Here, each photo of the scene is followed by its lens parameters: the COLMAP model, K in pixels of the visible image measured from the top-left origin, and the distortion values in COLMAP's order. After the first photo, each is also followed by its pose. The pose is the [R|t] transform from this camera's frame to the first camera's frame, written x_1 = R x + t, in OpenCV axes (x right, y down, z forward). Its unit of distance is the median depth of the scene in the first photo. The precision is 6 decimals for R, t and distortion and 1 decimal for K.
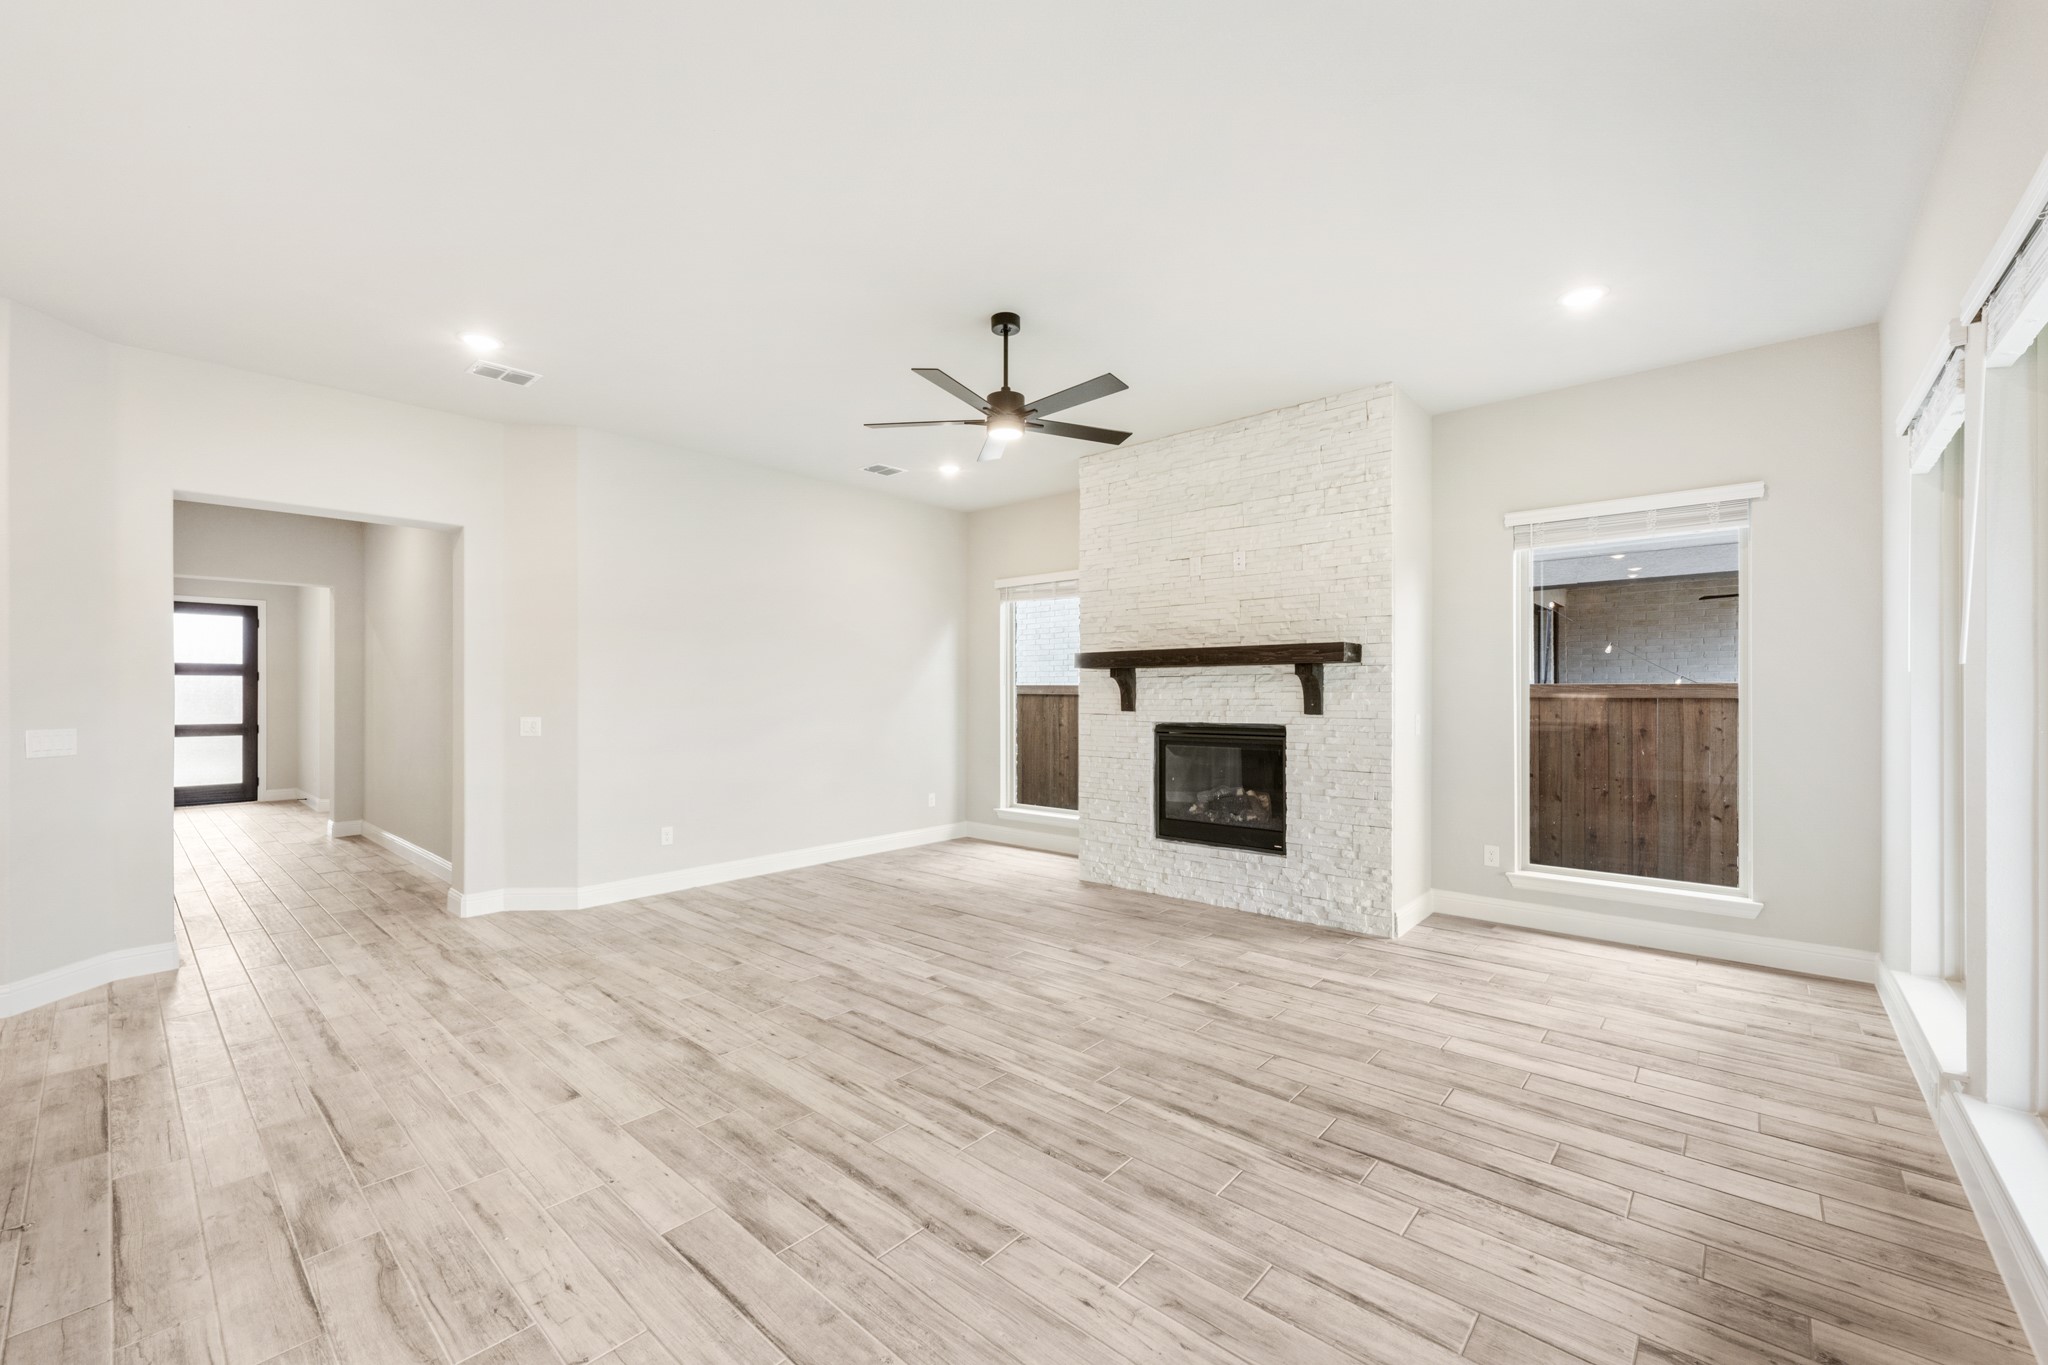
lens RADIAL K [[823.4, 0, 1022.2], [0, 823.4, 690.0], [0, 0, 1]] dist [0.000090, -0.000044]
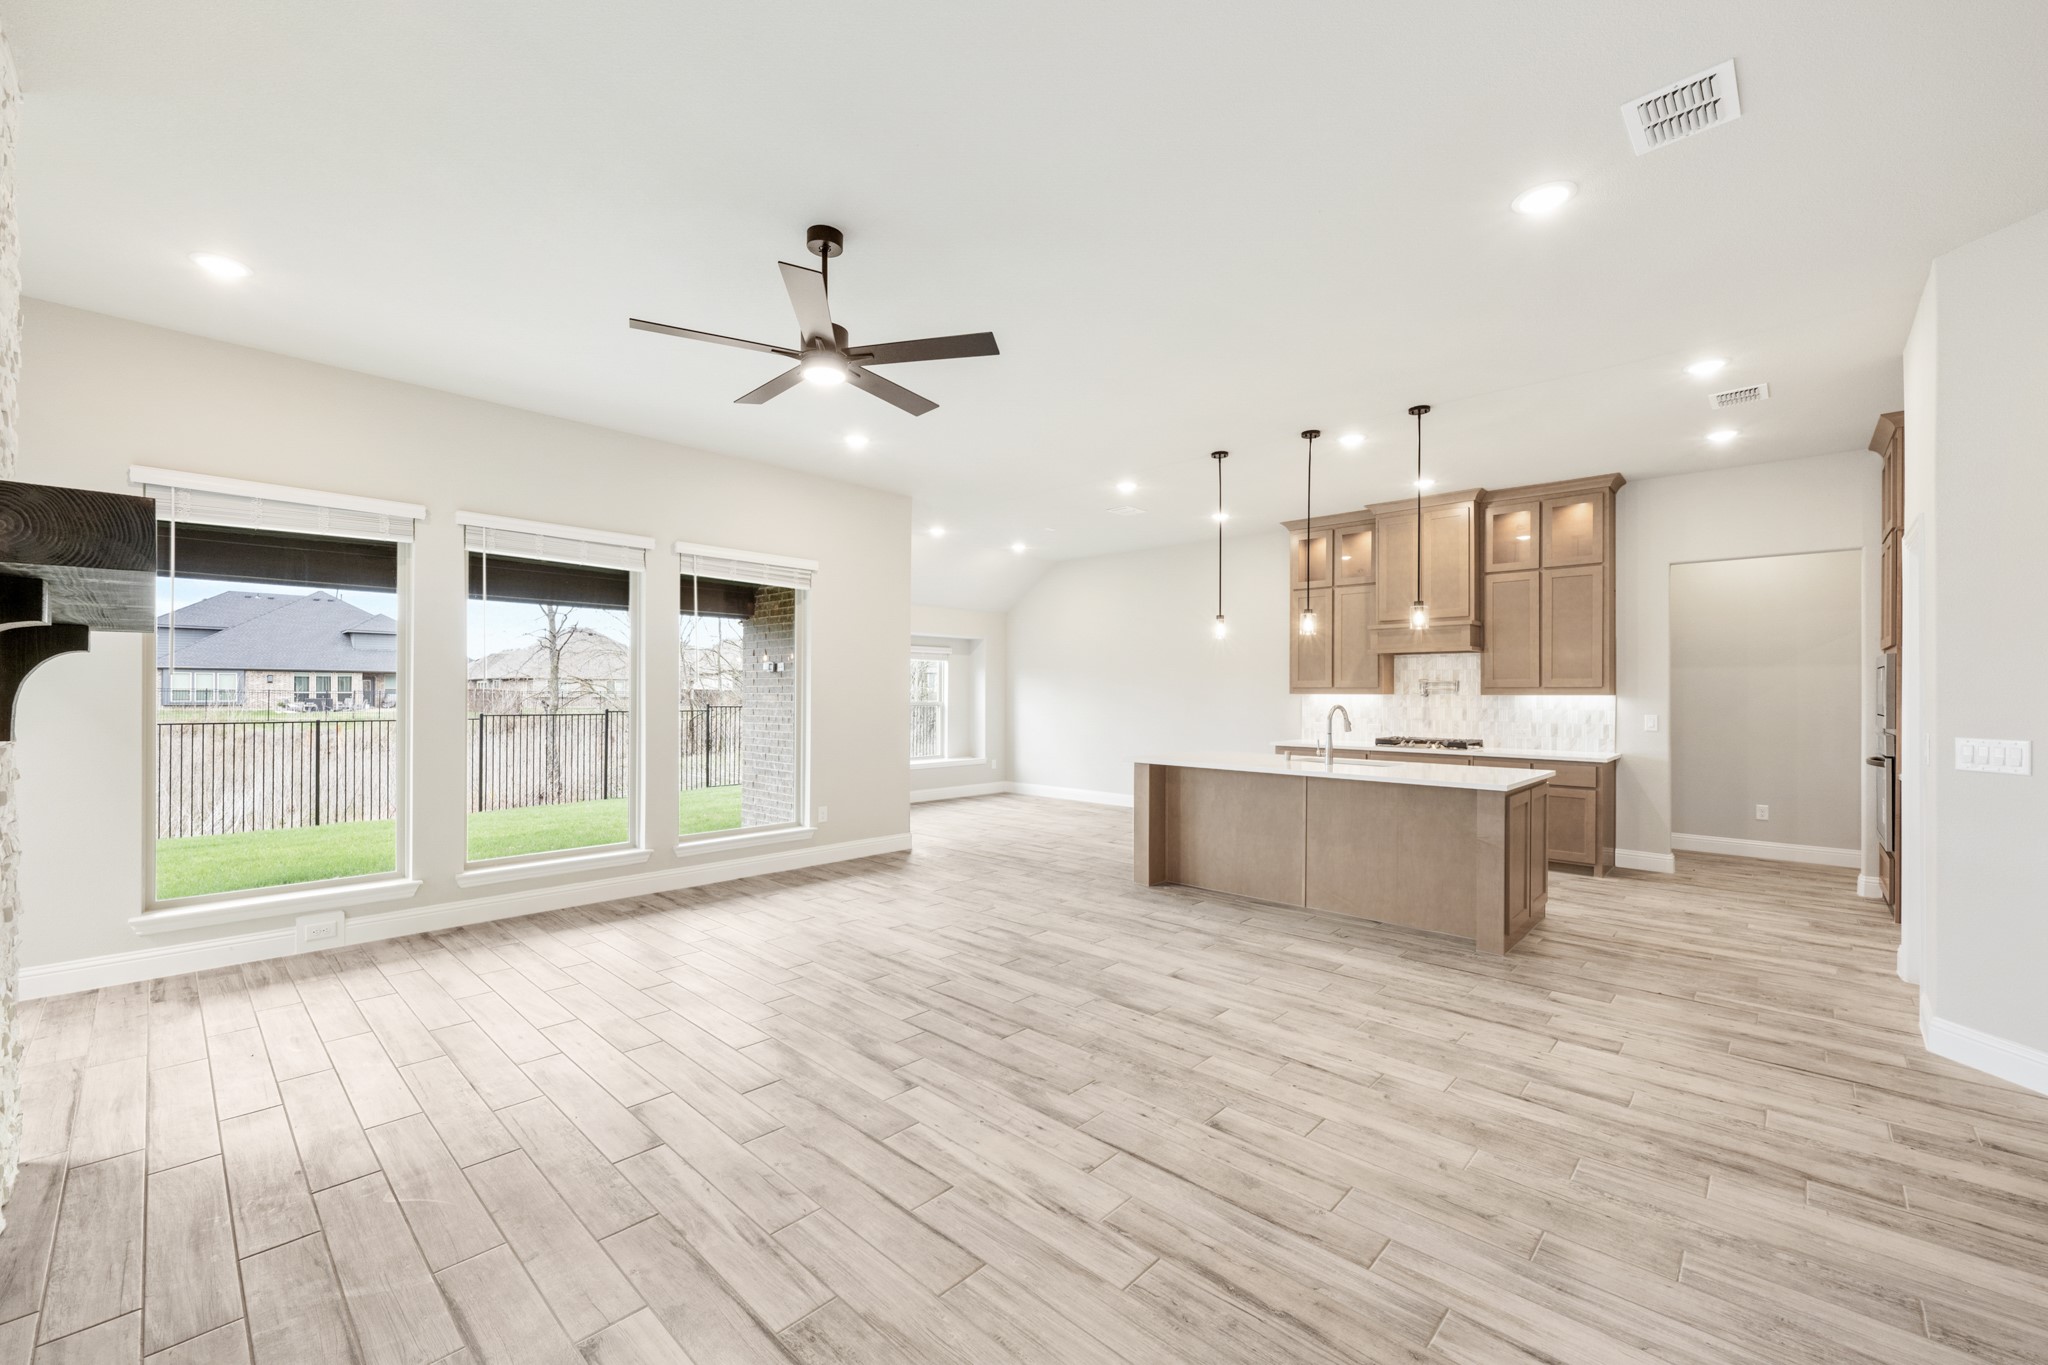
lens RADIAL K [[823.4, 0, 1022.2], [0, 823.4, 690.0], [0, 0, 1]] dist [0.000090, -0.000044]
pose [[-0.999492, -0.000831, 0.031849, -0.263361], [-0.001107, 0.999962, -0.008644, 0.008705], [-0.031841, -0.008675, -0.999455, 1.964712]]
